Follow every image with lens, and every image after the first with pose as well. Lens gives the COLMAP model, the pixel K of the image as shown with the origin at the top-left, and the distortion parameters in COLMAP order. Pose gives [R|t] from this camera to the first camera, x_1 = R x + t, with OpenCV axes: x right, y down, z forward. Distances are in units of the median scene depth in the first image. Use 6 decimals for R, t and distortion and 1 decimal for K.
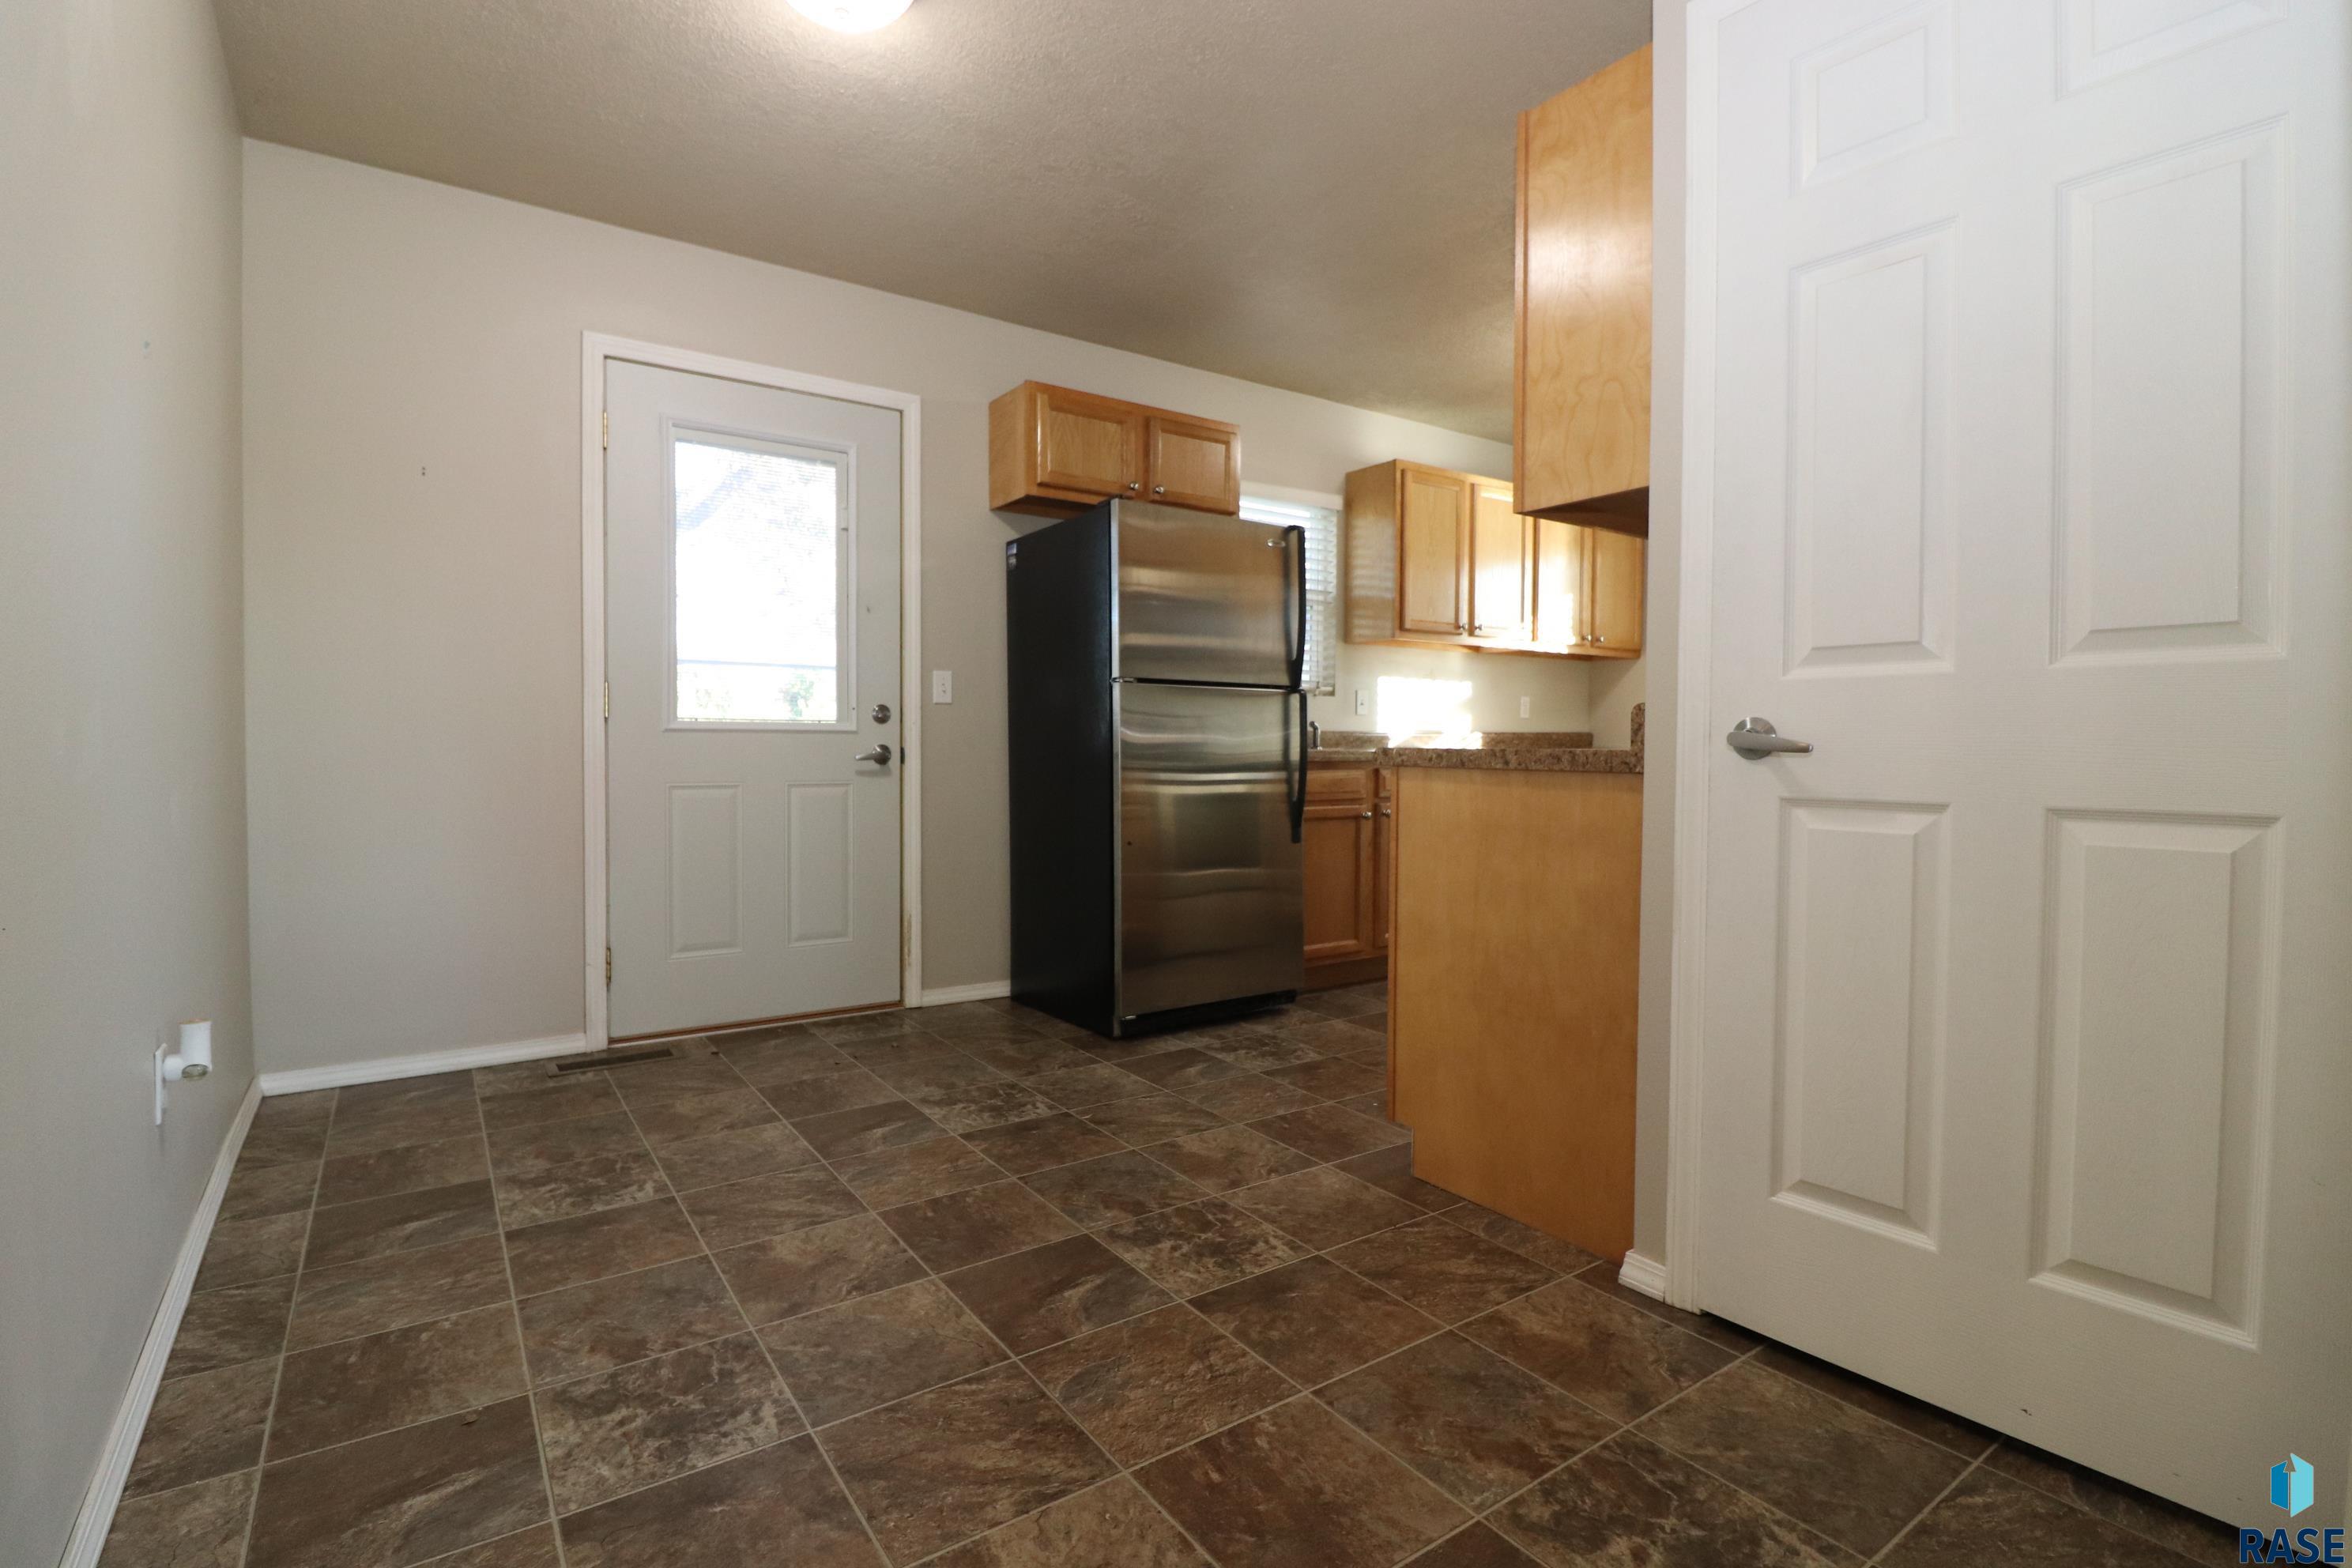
lens RADIAL K [[1099.4, 0, 1169.6], [0, 1099.4, 772.7], [0, 0, 1]] dist [-0.009282, -0.007827]
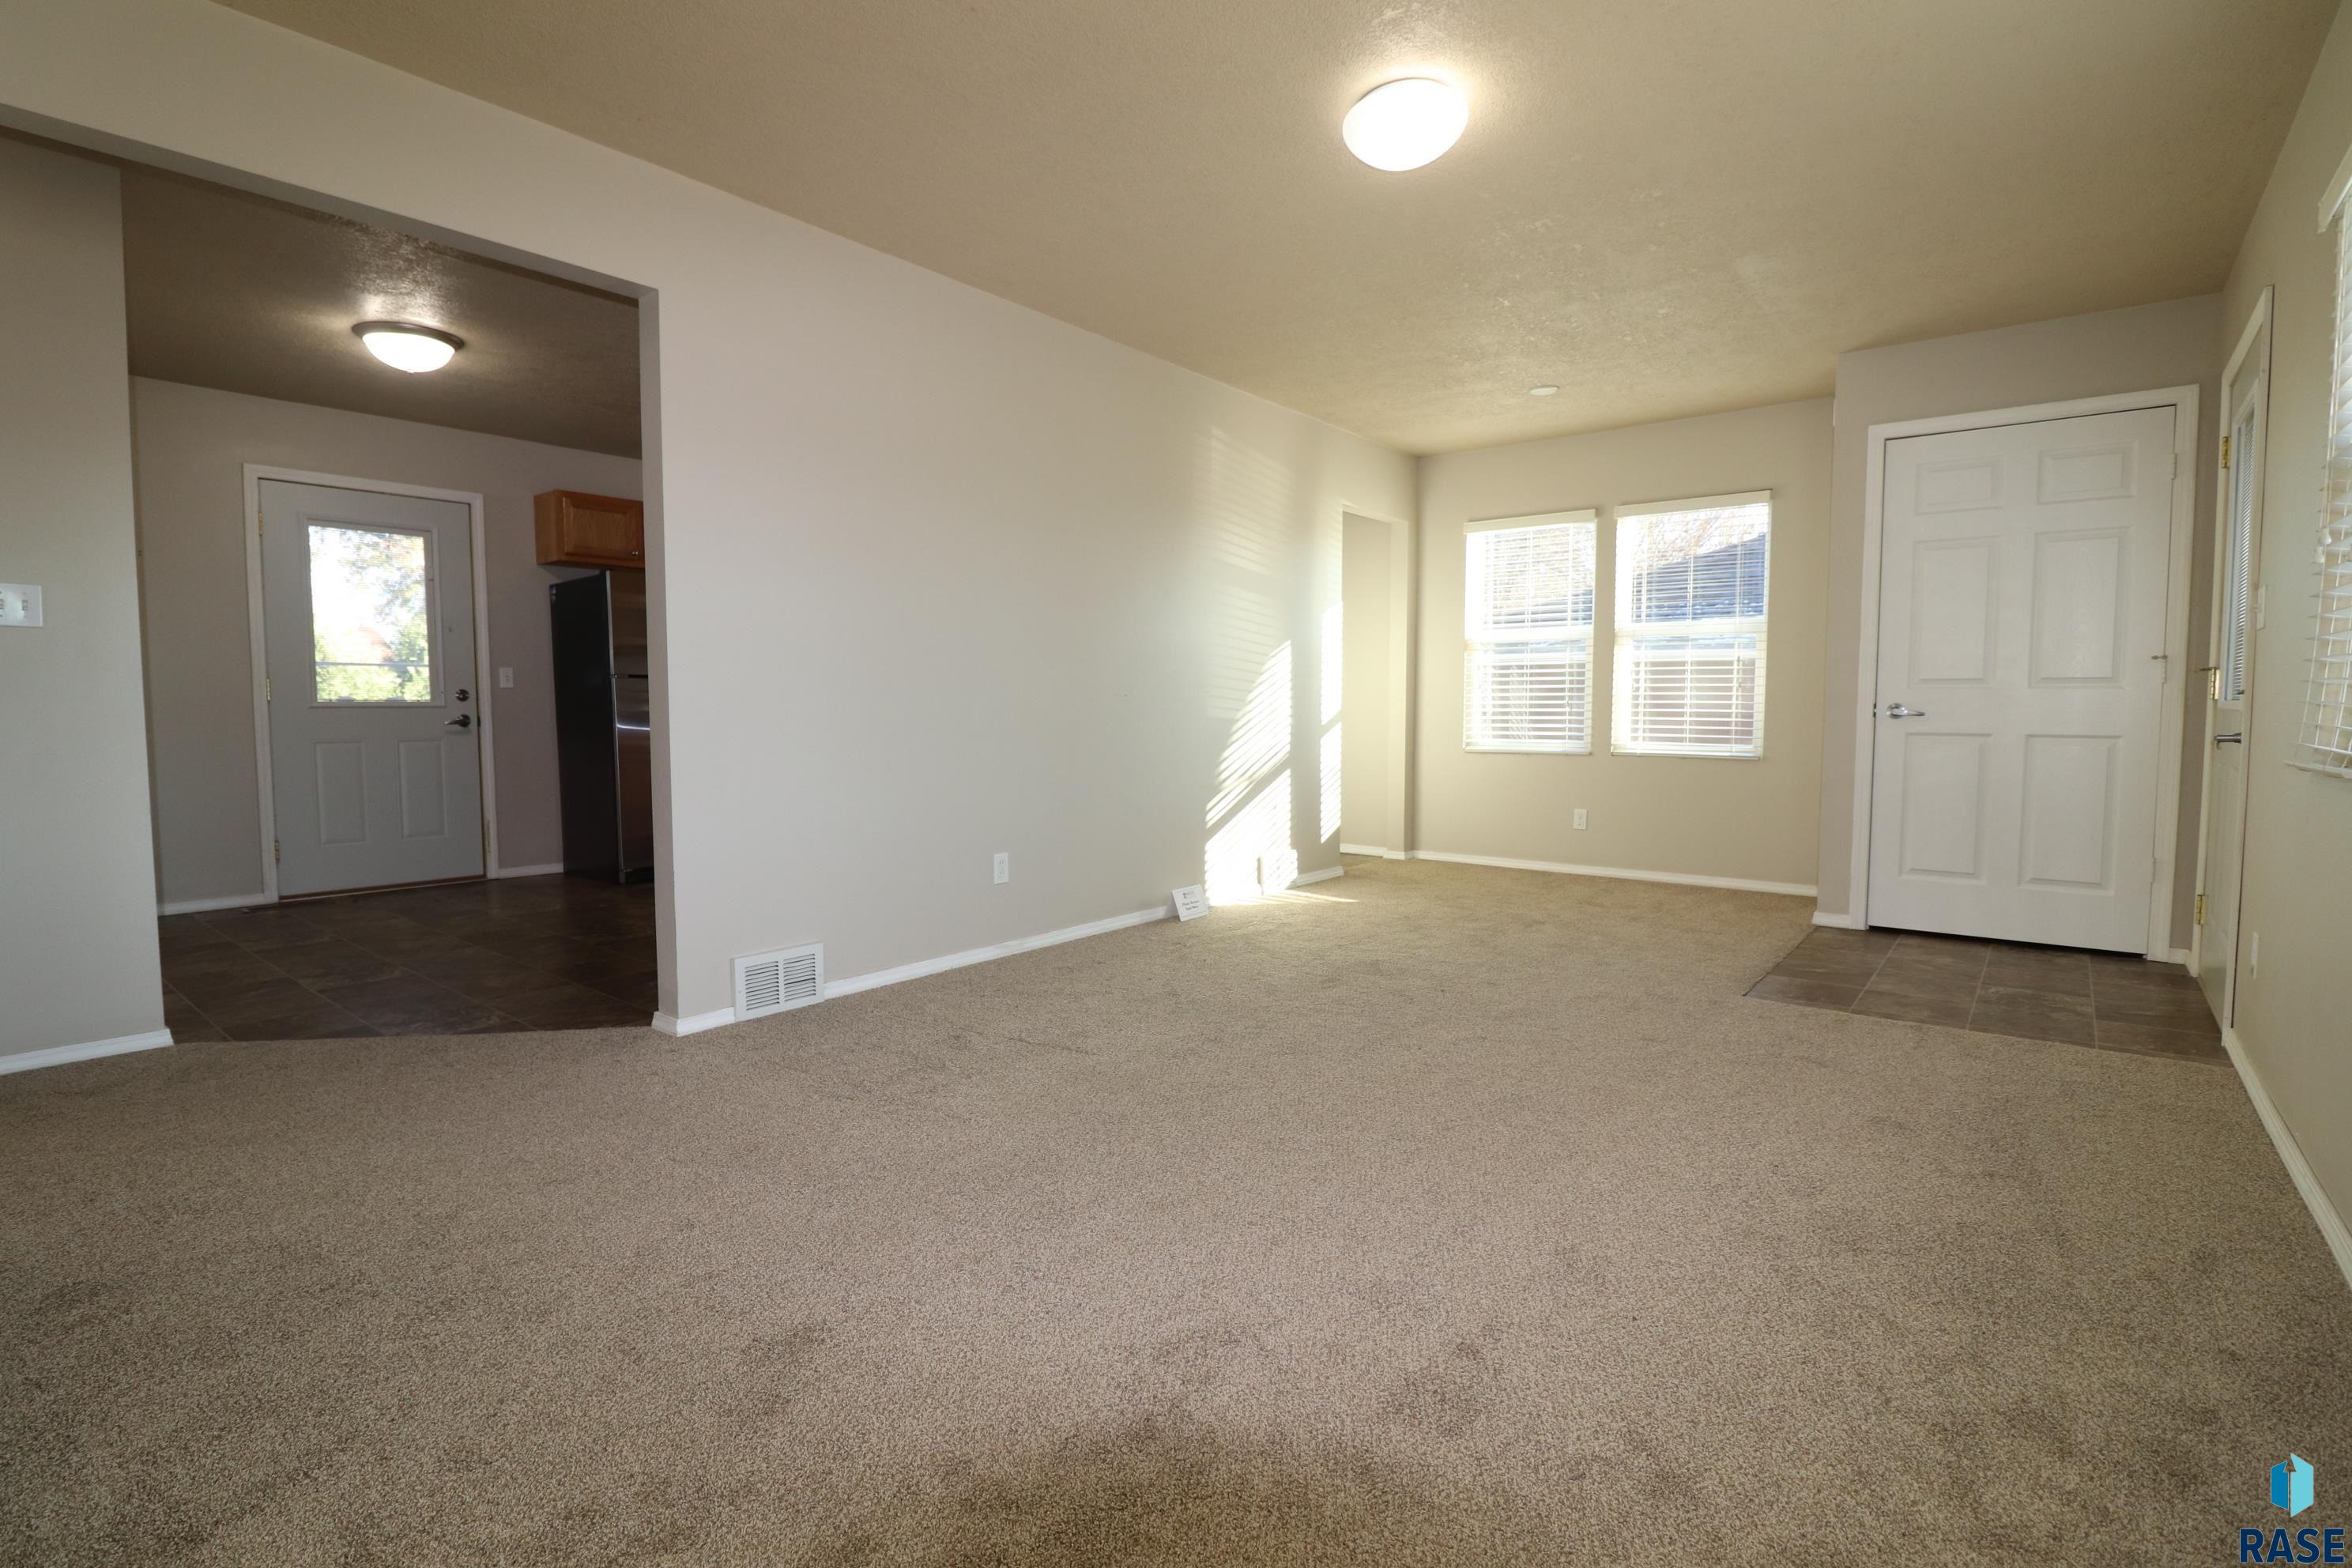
lens RADIAL K [[1099.4, 0, 1175.4], [0, 1099.4, 794.6], [0, 0, 1]] dist [-0.009282, -0.007827]
pose [[0.958863, -0.022491, 0.282977, 0.313347], [0.007261, 0.998473, 0.054754, 0.012496], [-0.283777, -0.050446, 0.957563, -0.927707]]
